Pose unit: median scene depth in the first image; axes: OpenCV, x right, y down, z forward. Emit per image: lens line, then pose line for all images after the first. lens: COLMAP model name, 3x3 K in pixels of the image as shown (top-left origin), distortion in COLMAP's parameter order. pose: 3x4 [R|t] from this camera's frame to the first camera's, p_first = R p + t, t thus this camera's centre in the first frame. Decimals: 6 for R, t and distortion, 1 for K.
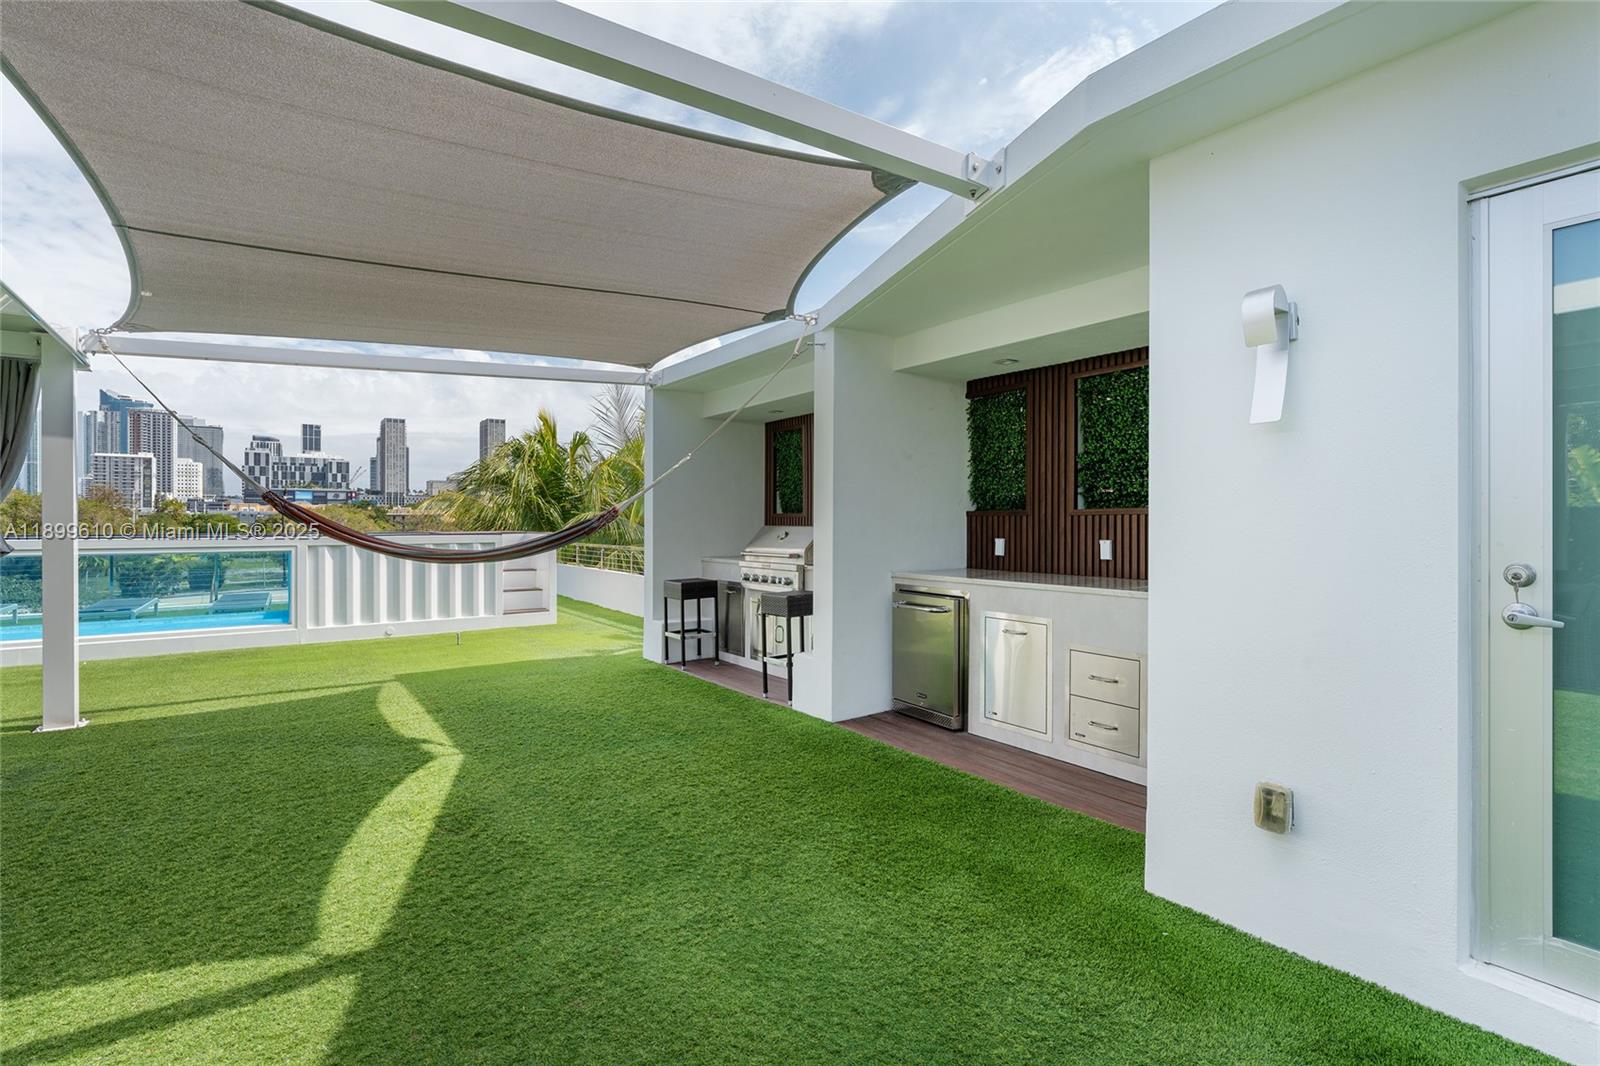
lens RADIAL K [[768.3, 0, 804.7], [0, 768.3, 530.0], [0, 0, 1]] dist [-0.011657, 0.000755]
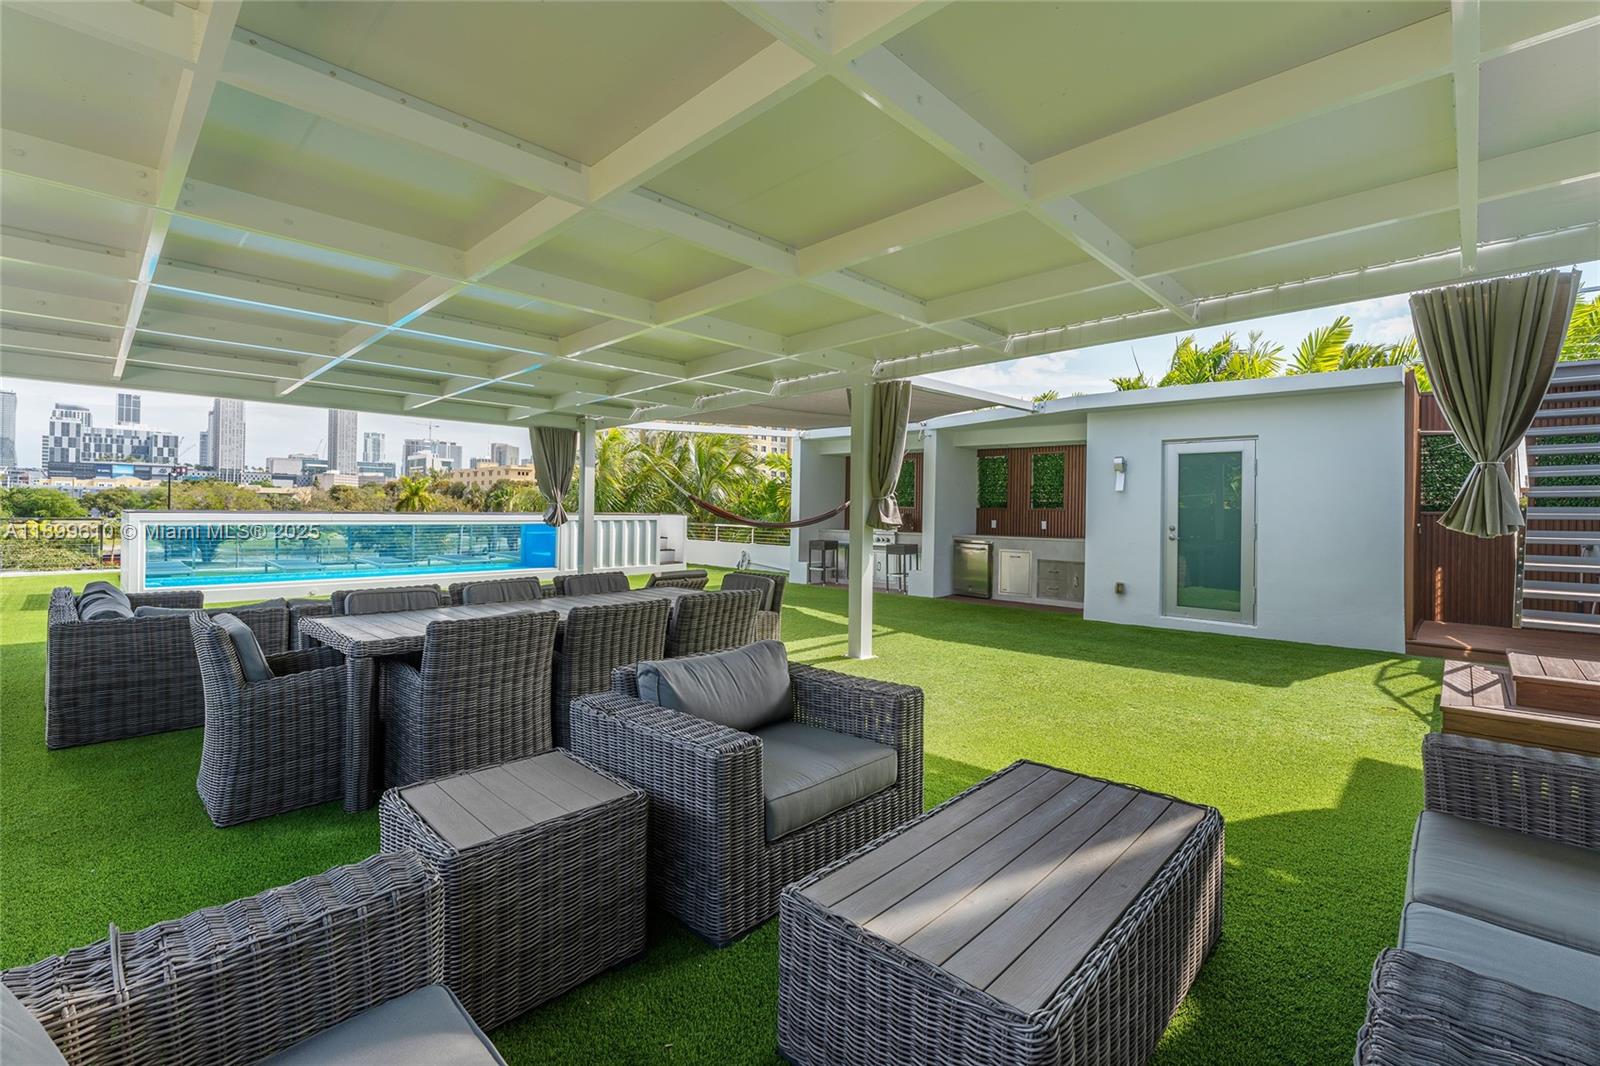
lens RADIAL K [[699.2, 0, 806.7], [0, 699.2, 509.3], [0, 0, 1]] dist [-0.001212, -0.000386]
pose [[0.978886, 0.012649, 0.204017, -0.745736], [-0.011385, 0.999908, -0.007368, 0.000181], [-0.204091, 0.004890, 0.978940, -0.960194]]
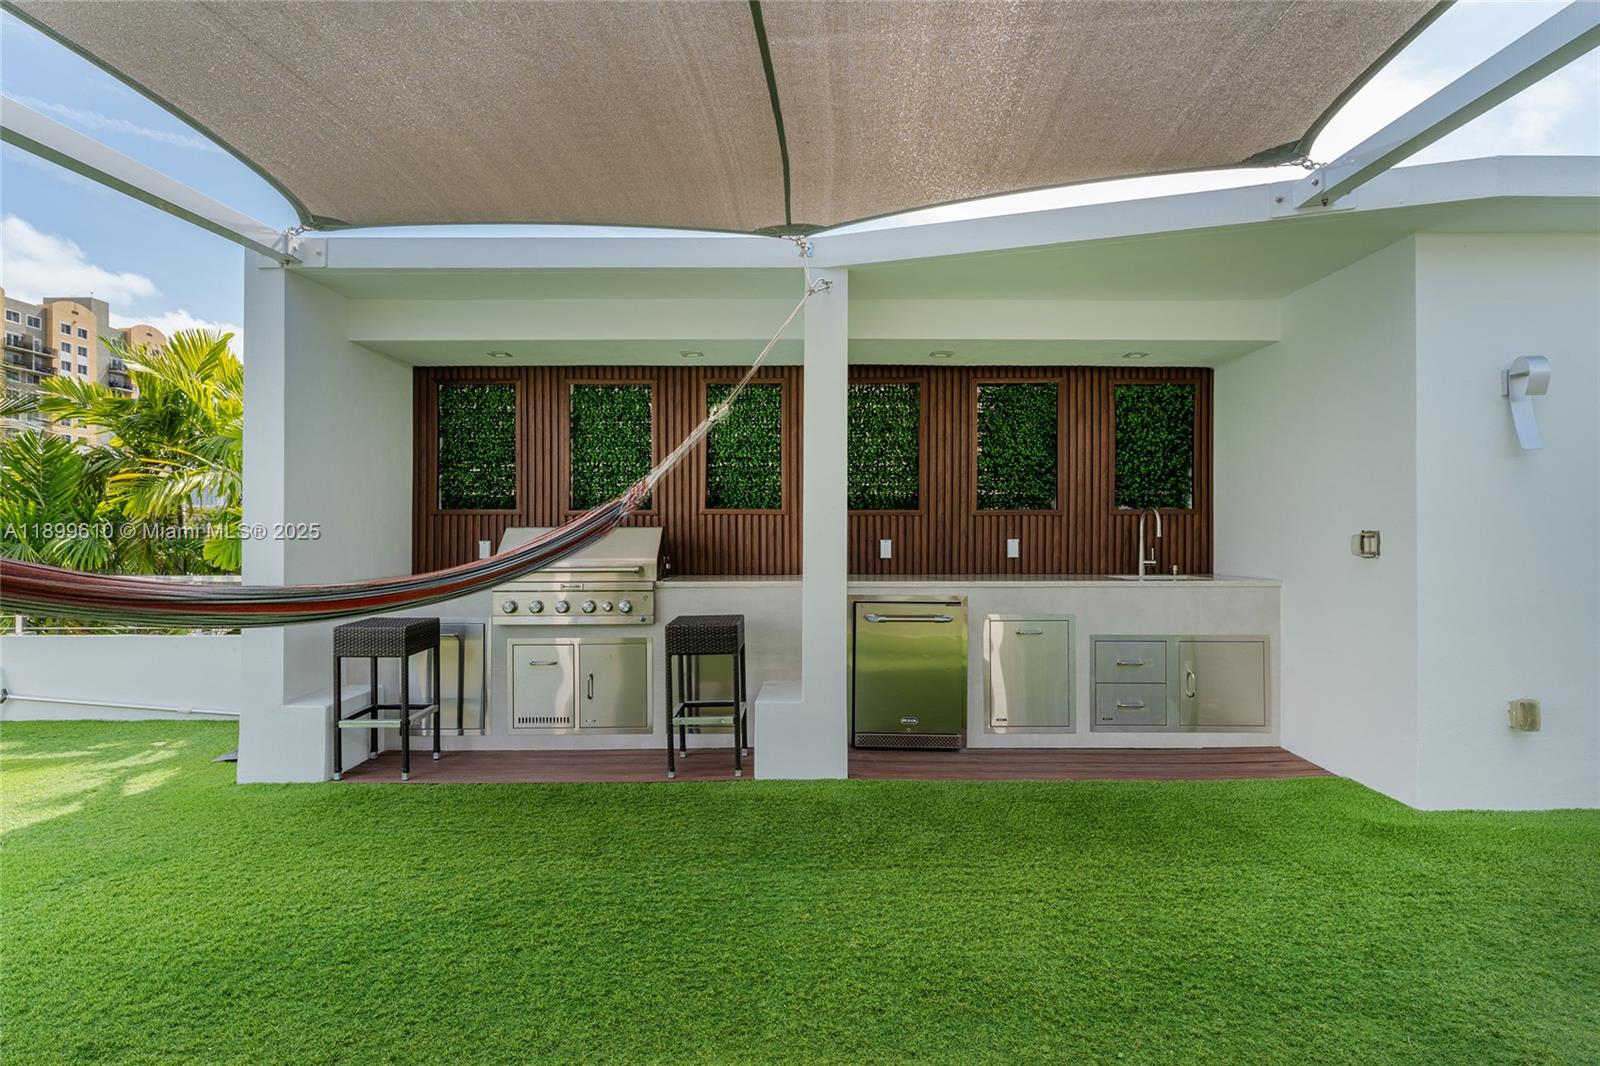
lens RADIAL K [[782.2, 0, 798.8], [0, 782.2, 536.0], [0, 0, 1]] dist [-0.012569, 0.000477]
pose [[0.570138, -0.012013, 0.821461, -0.613577], [0.005179, 0.999926, 0.011028, -0.004357], [-0.821532, -0.002033, 0.570158, 0.568306]]
